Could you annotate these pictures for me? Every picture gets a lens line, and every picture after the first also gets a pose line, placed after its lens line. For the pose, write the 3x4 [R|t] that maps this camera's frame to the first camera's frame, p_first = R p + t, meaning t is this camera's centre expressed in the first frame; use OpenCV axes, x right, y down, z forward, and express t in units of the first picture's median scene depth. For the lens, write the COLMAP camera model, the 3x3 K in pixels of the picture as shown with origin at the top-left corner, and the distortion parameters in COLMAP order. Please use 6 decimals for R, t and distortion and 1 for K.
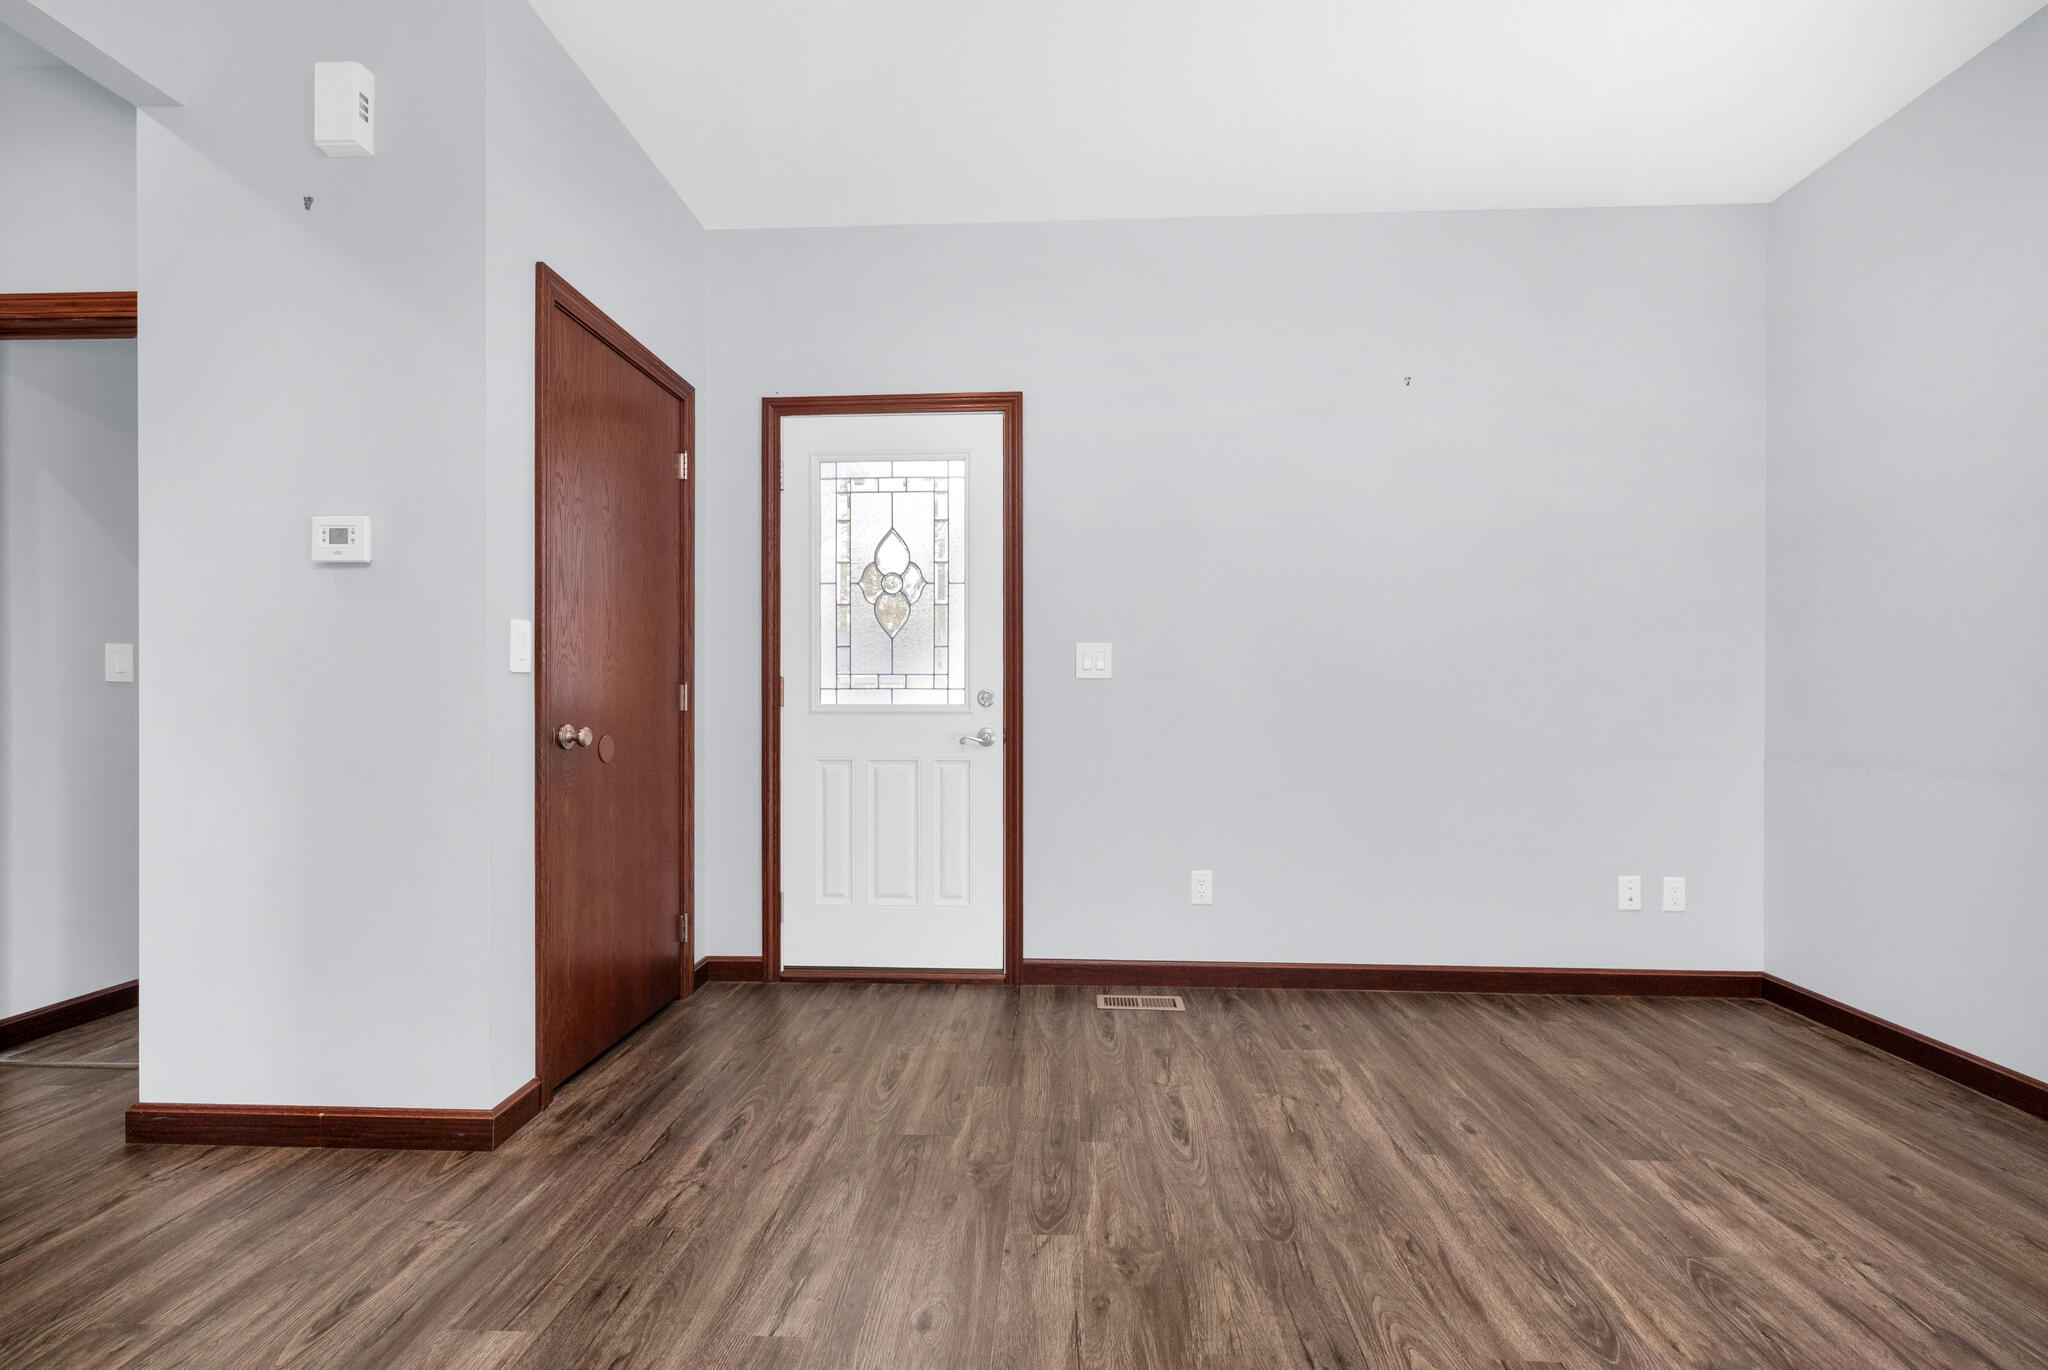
lens RADIAL K [[882.1, 0, 997.8], [0, 882.1, 711.3], [0, 0, 1]] dist [-0.002491, 0.000632]
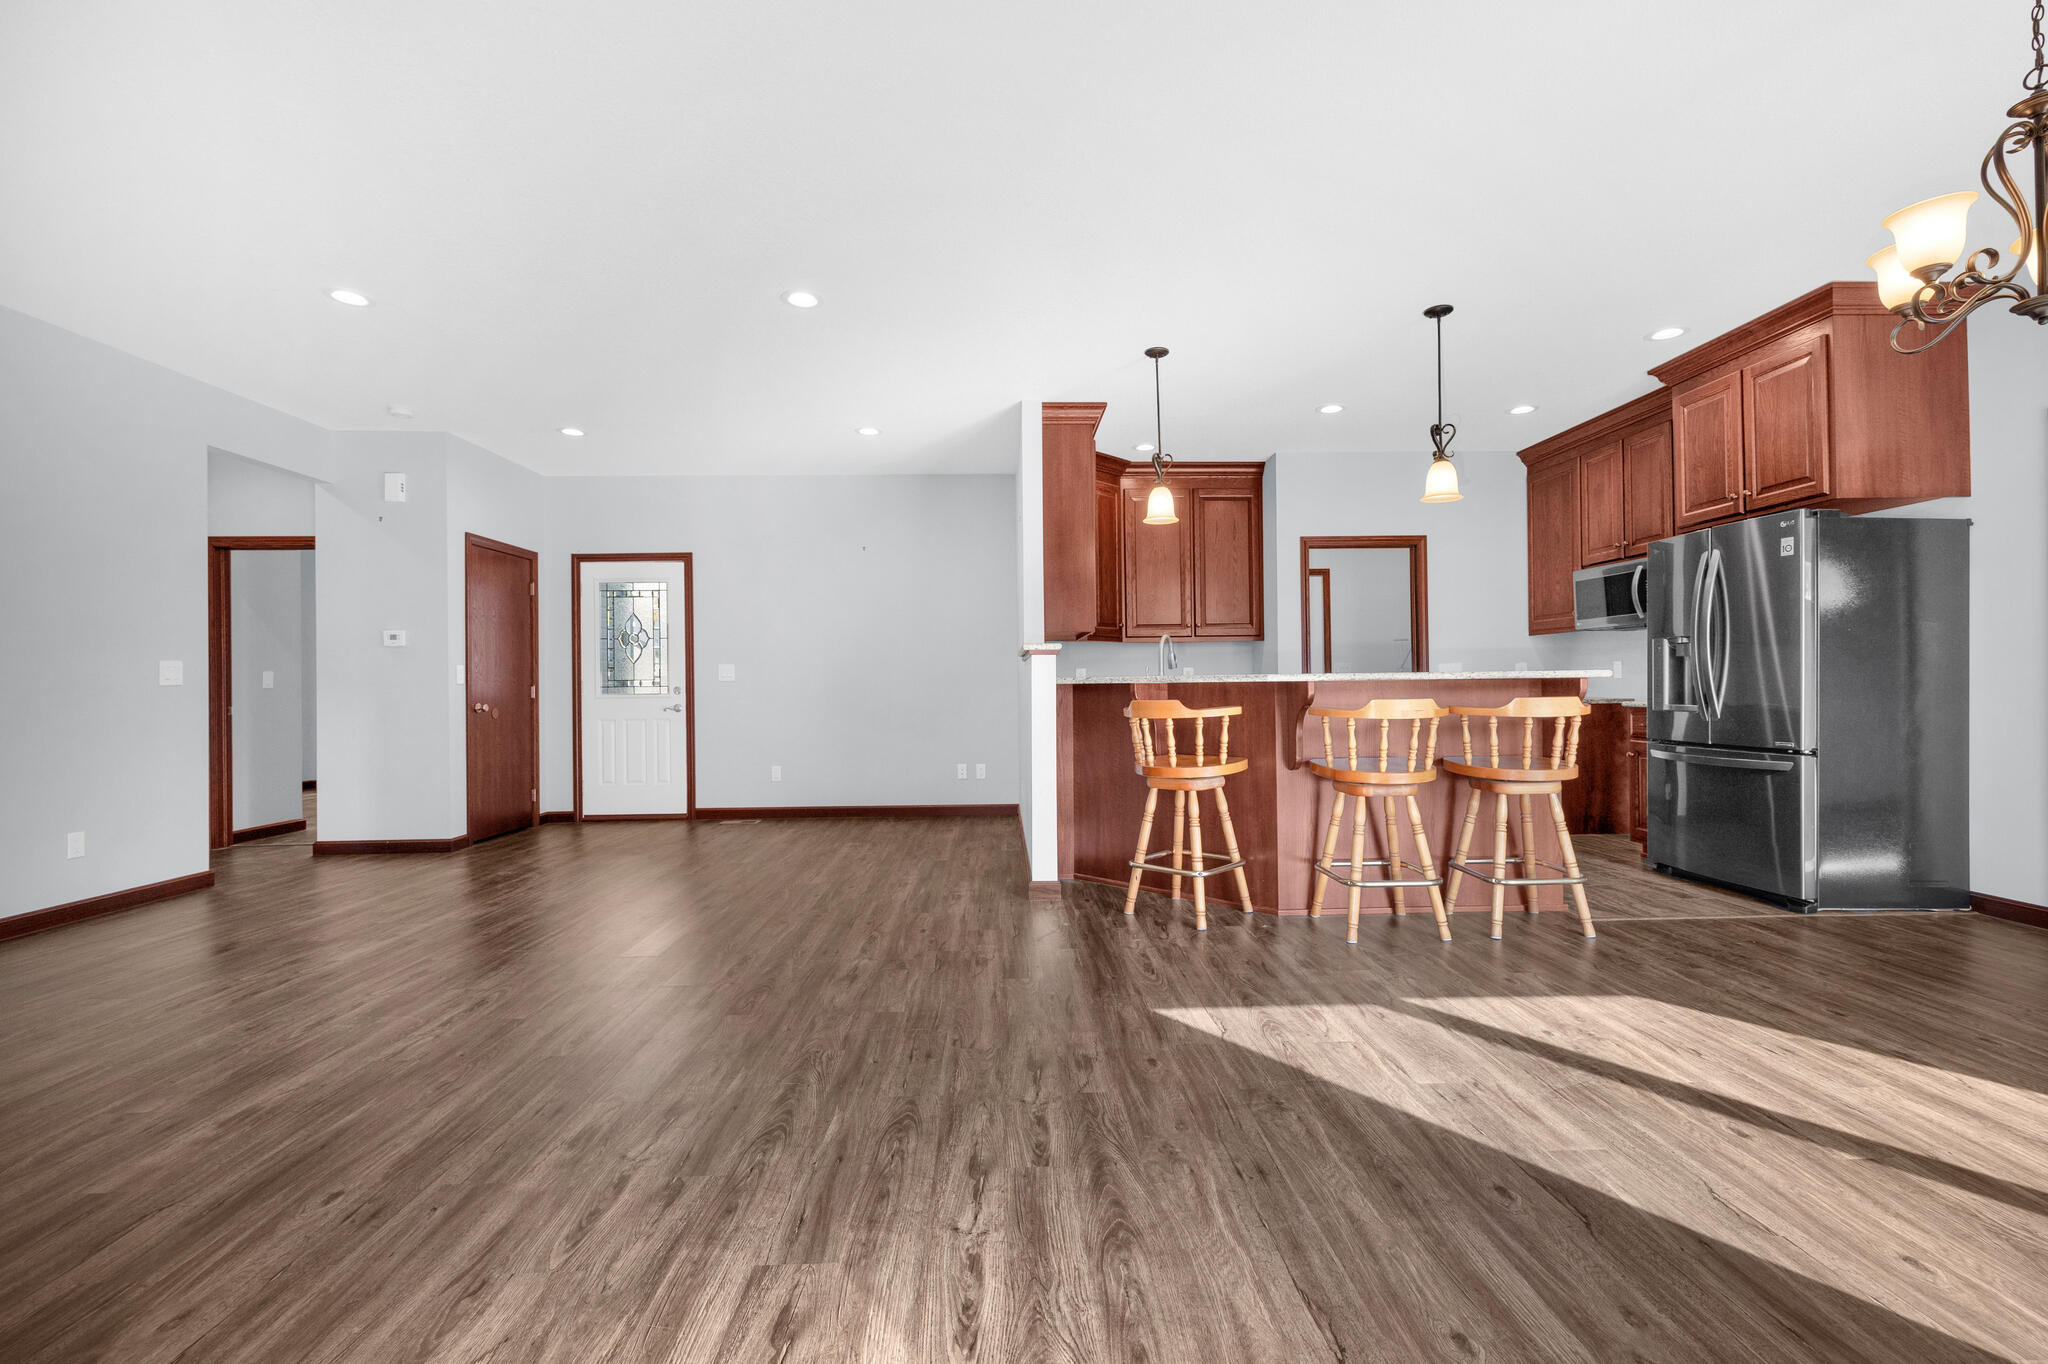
lens RADIAL K [[882.1, 0, 1022.0], [0, 882.1, 687.7], [0, 0, 1]] dist [-0.002491, 0.000632]
pose [[0.993483, -0.010692, 0.113477, 0.598067], [0.011555, 0.999909, -0.006952, 0.004012], [-0.113392, 0.008218, 0.993516, -1.304256]]
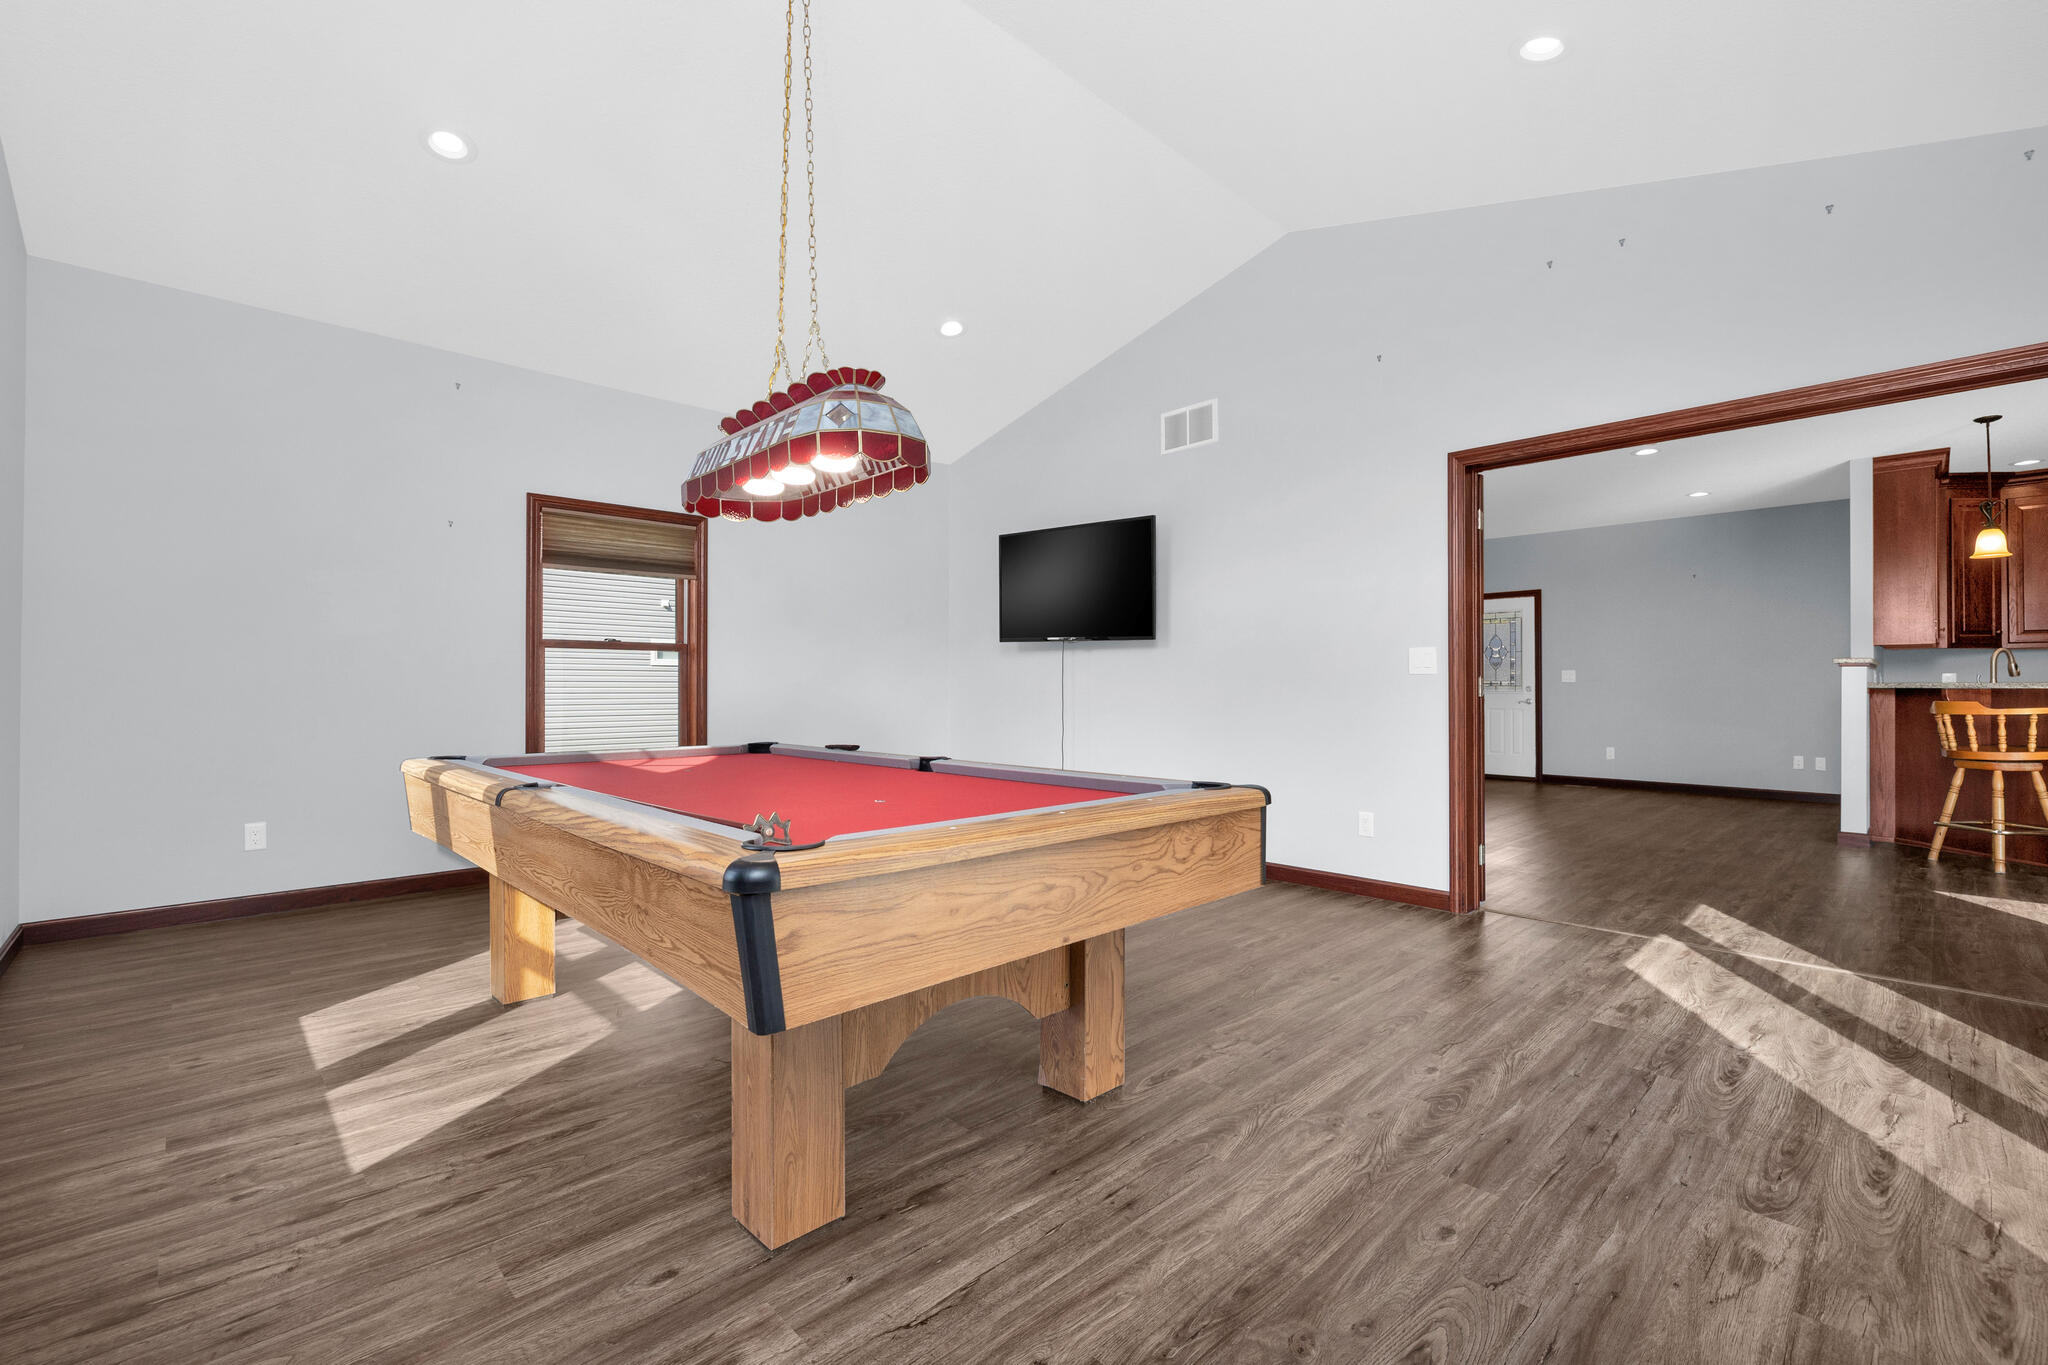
lens RADIAL K [[882.1, 0, 1018.6], [0, 882.1, 672.7], [0, 0, 1]] dist [-0.002491, 0.000632]
pose [[0.750035, -0.007157, -0.661359, 0.695028], [-0.010149, 0.999699, -0.022327, 0.016882], [0.661320, 0.023458, 0.749737, -2.524445]]
